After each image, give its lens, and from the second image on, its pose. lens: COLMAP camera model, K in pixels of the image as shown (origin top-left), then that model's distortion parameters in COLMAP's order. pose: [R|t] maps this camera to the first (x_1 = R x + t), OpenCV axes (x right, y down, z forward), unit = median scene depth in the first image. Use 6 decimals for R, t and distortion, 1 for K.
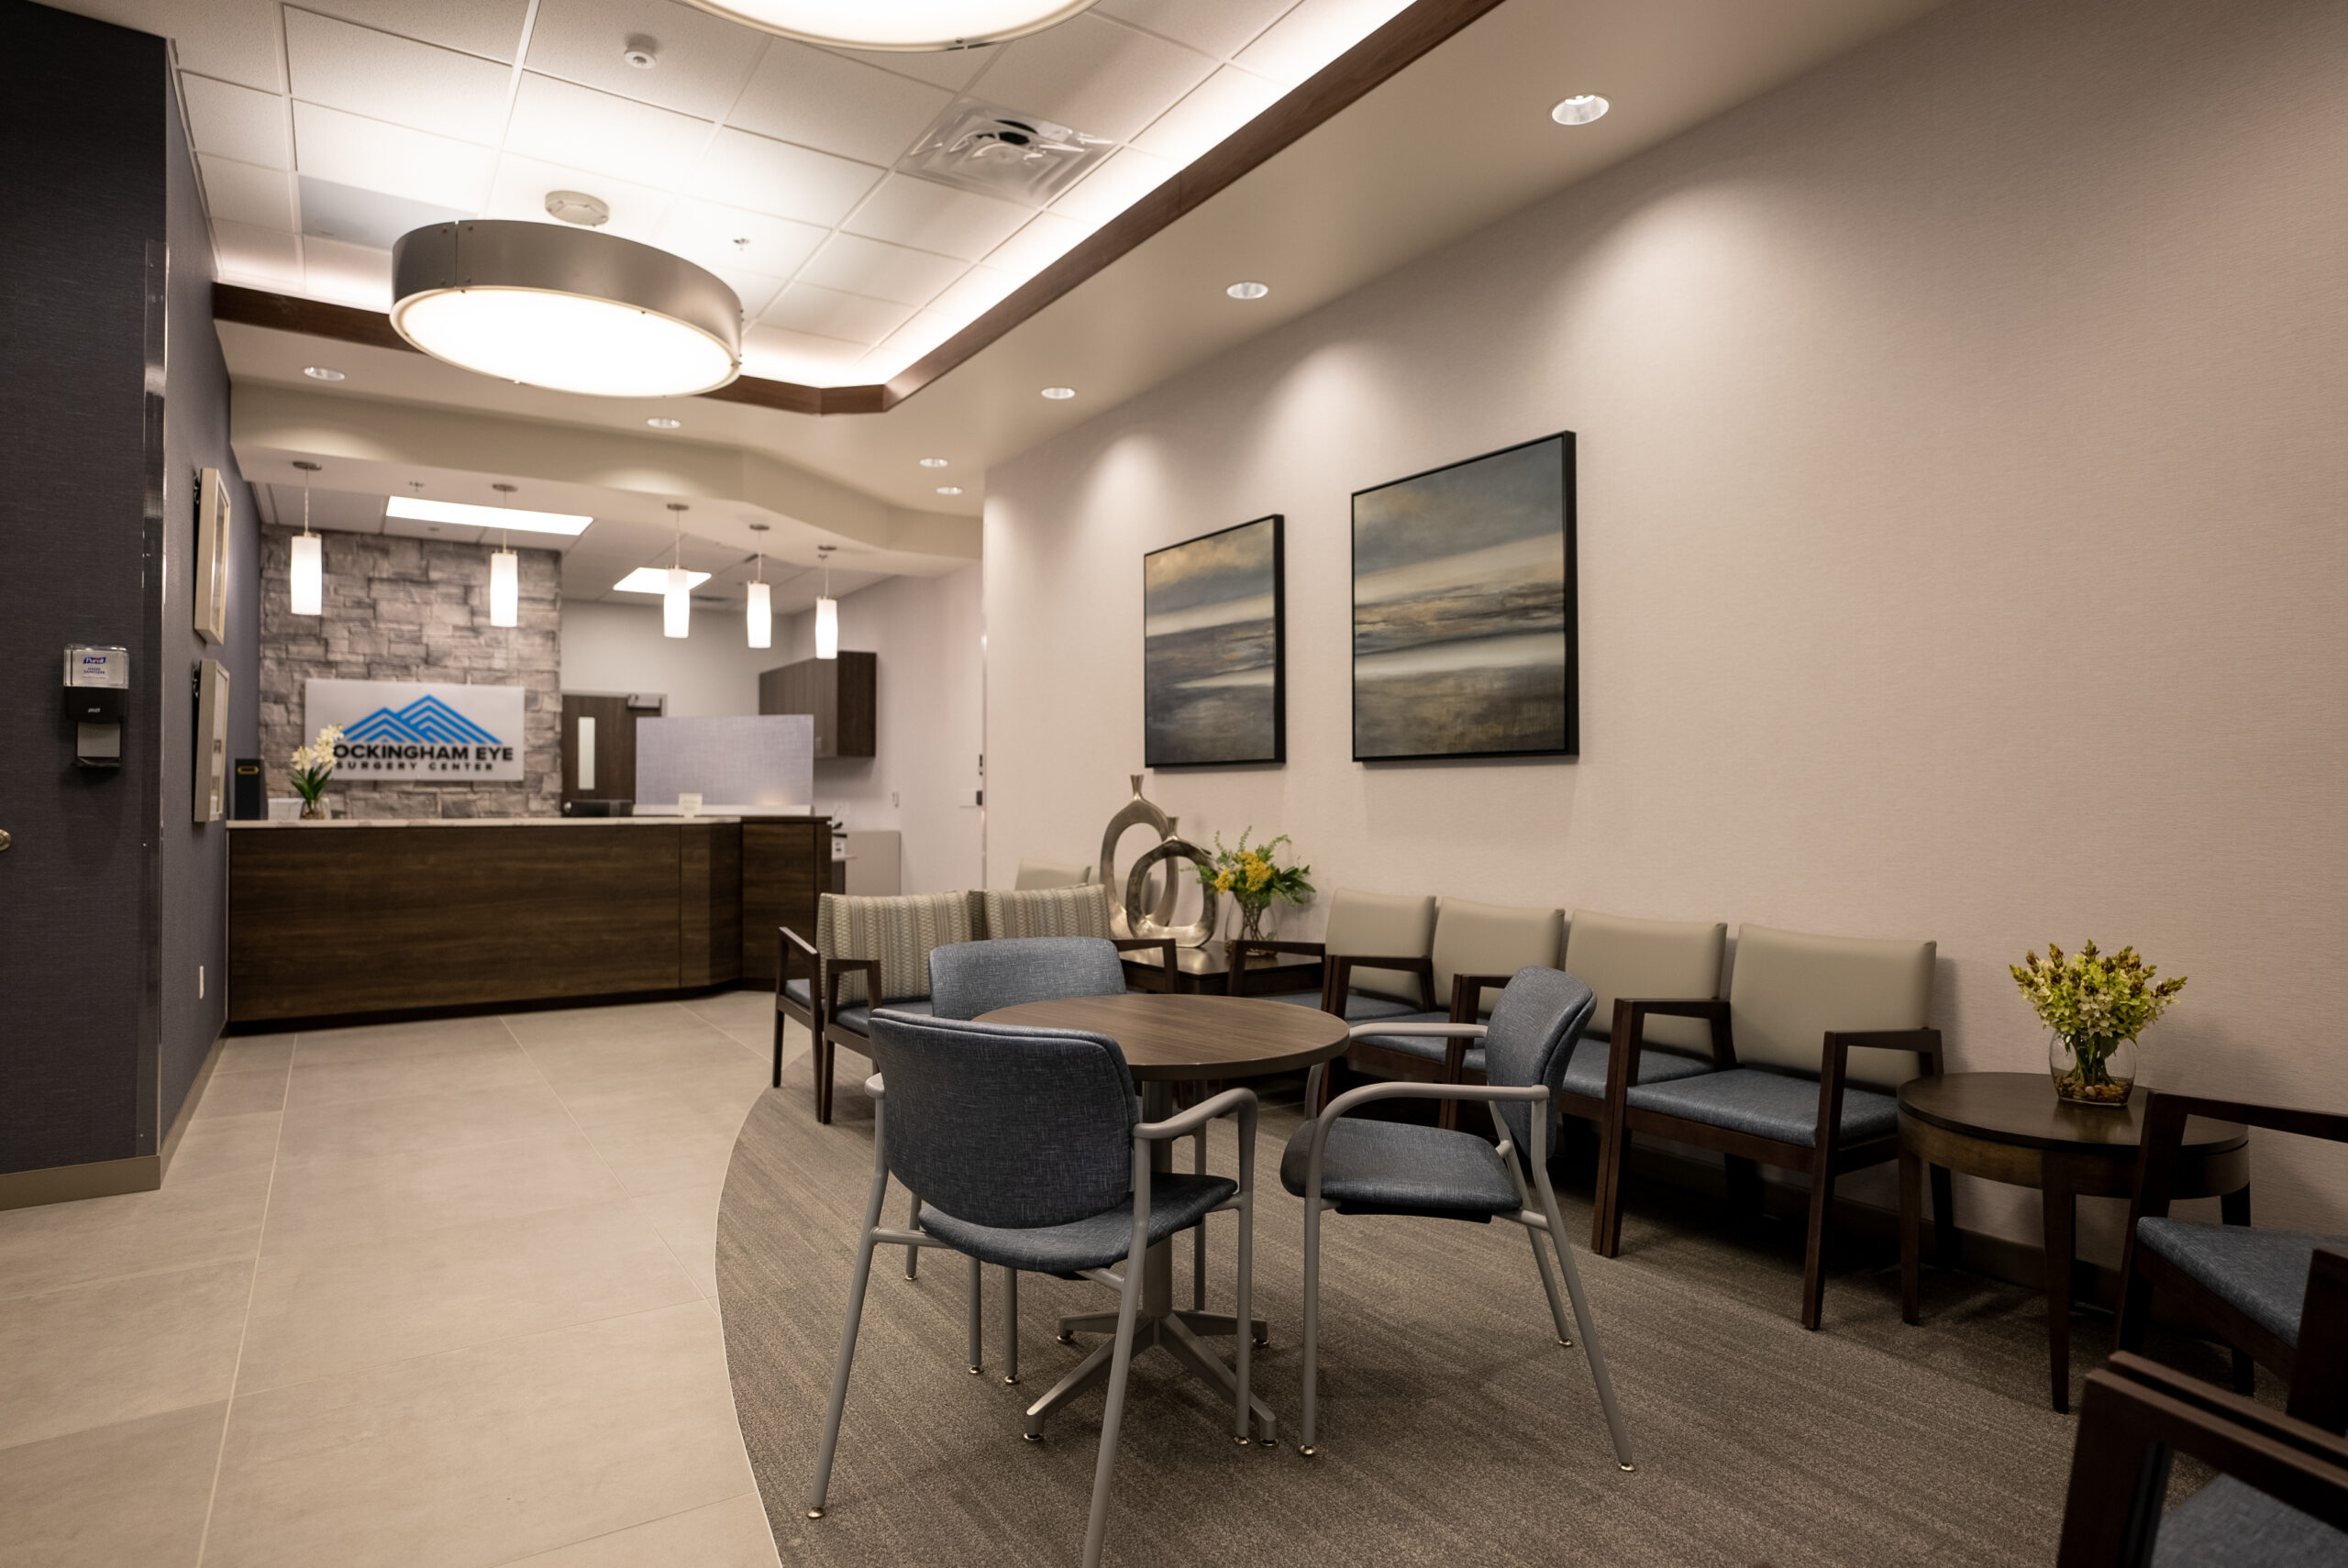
lens RADIAL K [[1276.8, 0, 1172.6], [0, 1276.8, 781.5], [0, 0, 1]] dist [-0.006376, 0.000147]
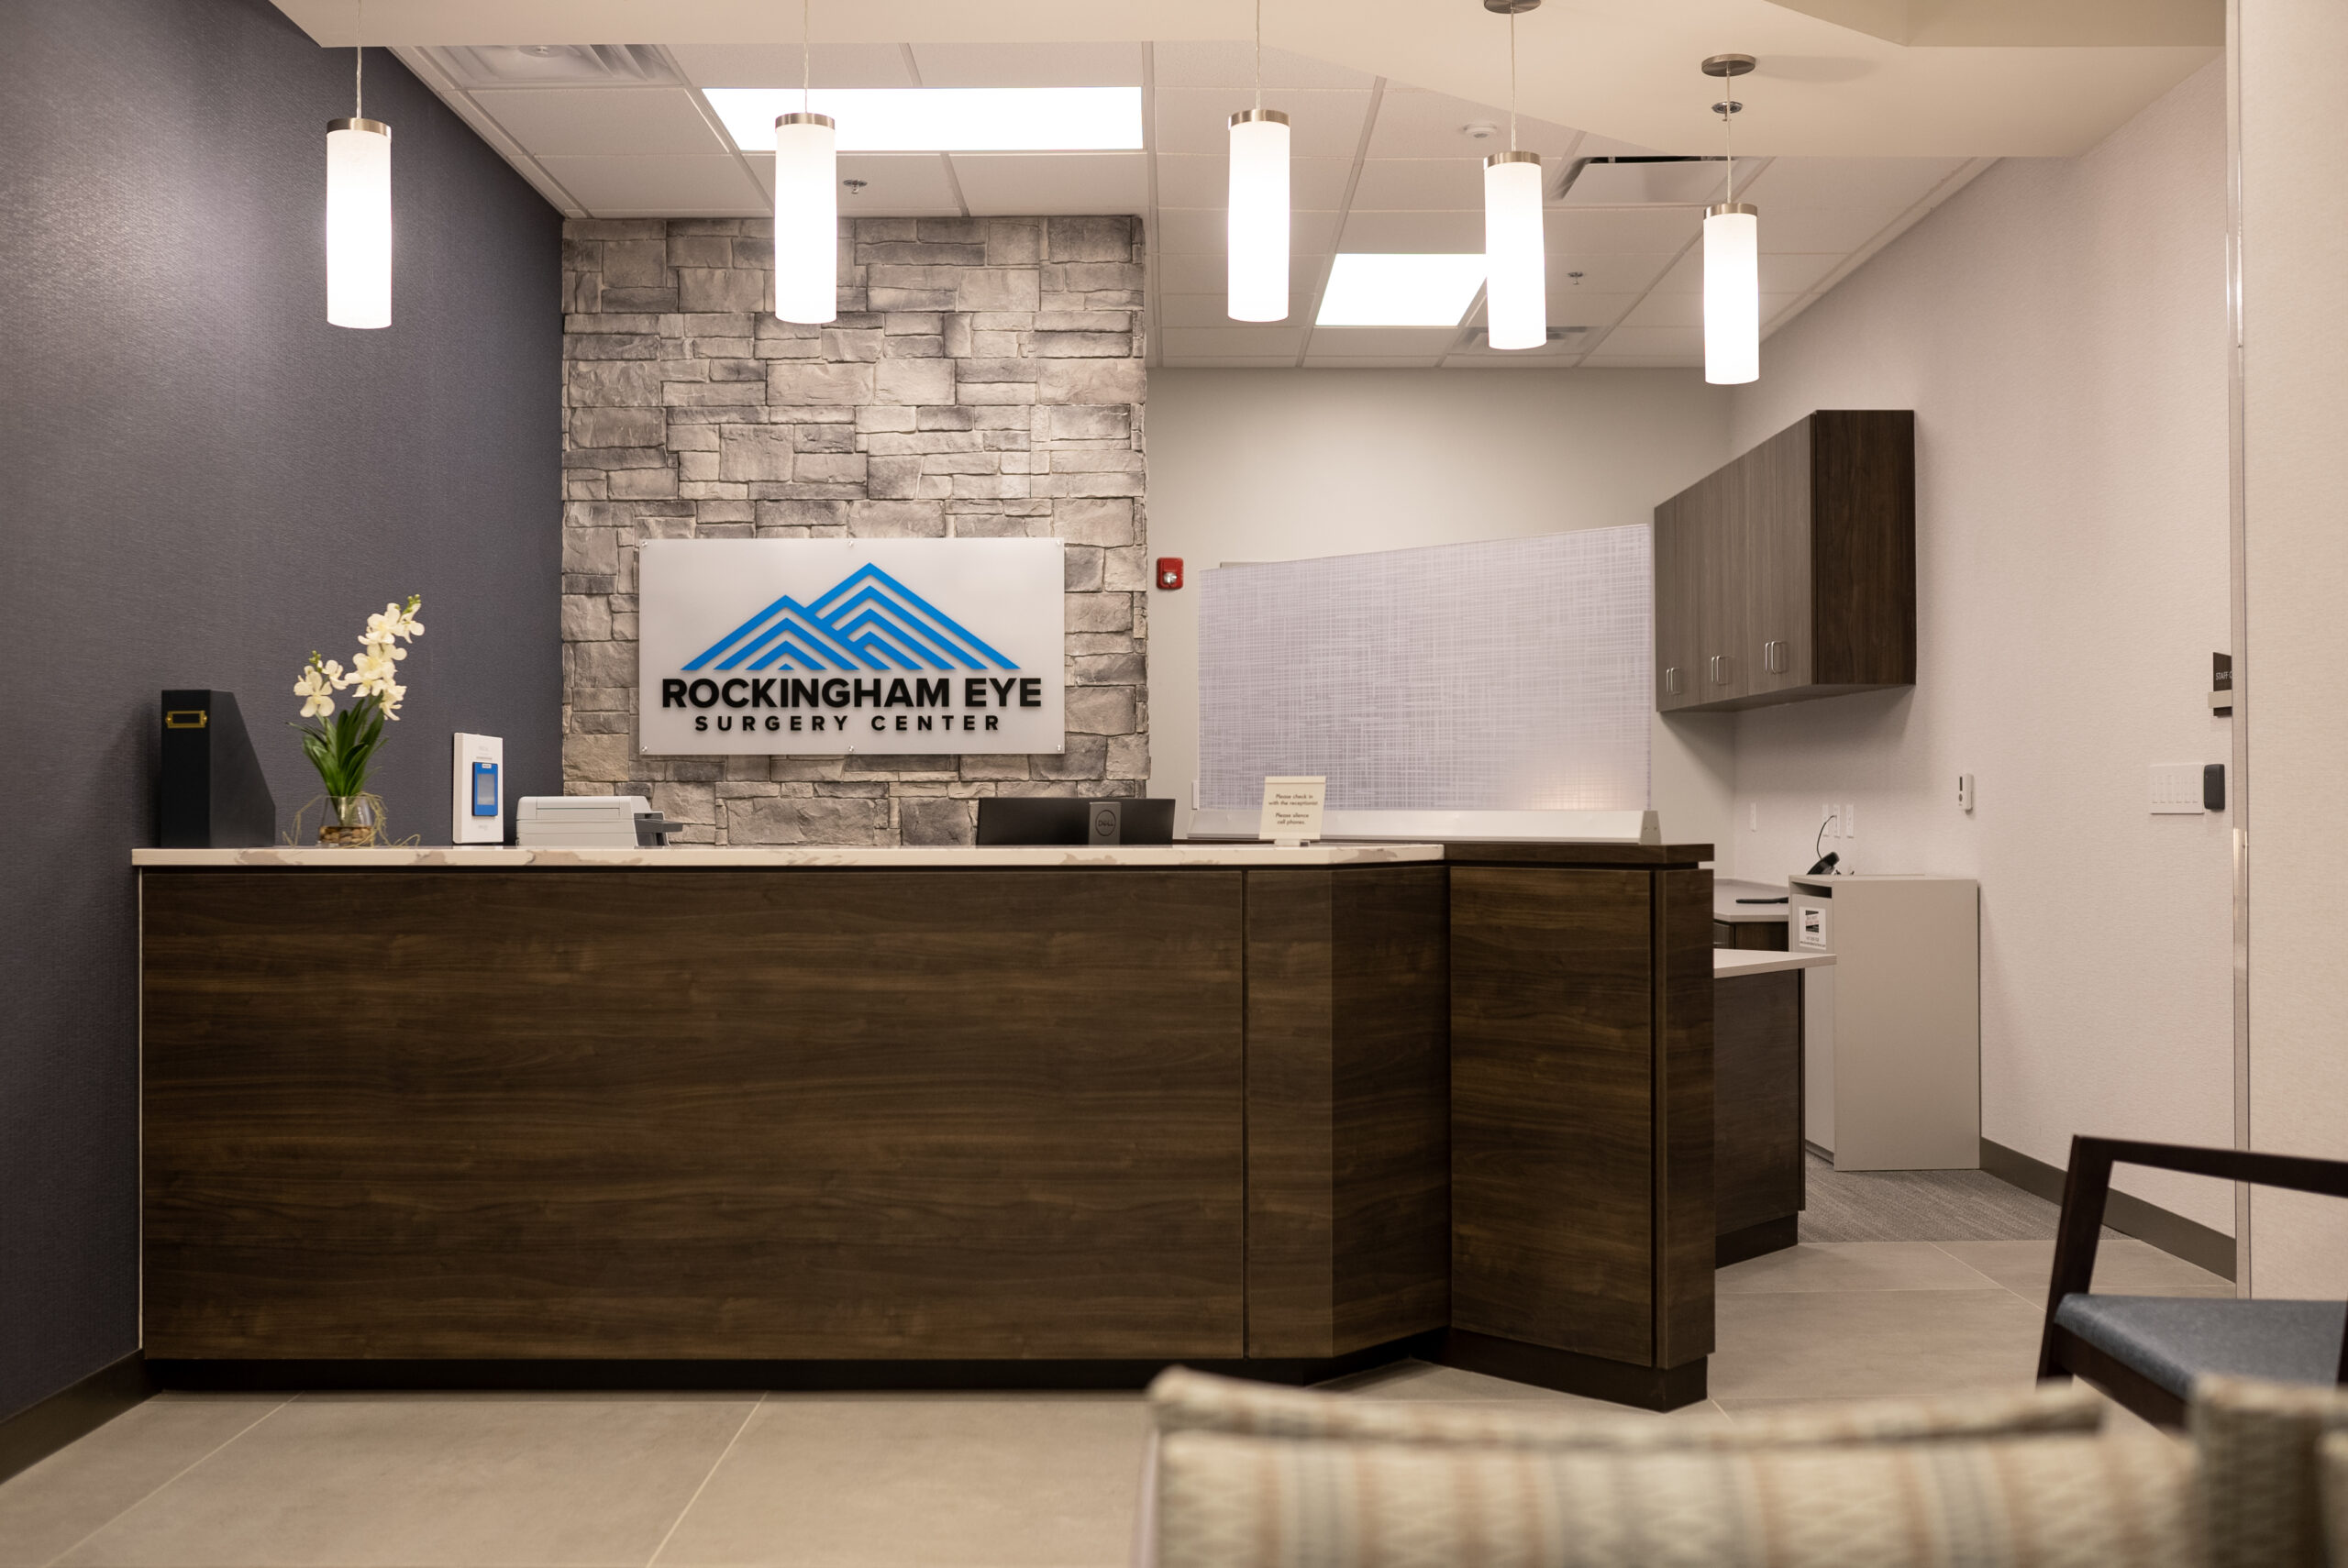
lens RADIAL K [[2277.3, 0, 1127.1], [0, 2277.3, 793.9], [0, 0, 1]] dist [-0.039490, 0.000000]
pose [[0.829912, -0.004339, -0.557878, -0.067335], [0.009950, 0.999926, 0.007025, 0.008436], [0.557806, -0.011381, 0.829893, 0.408083]]
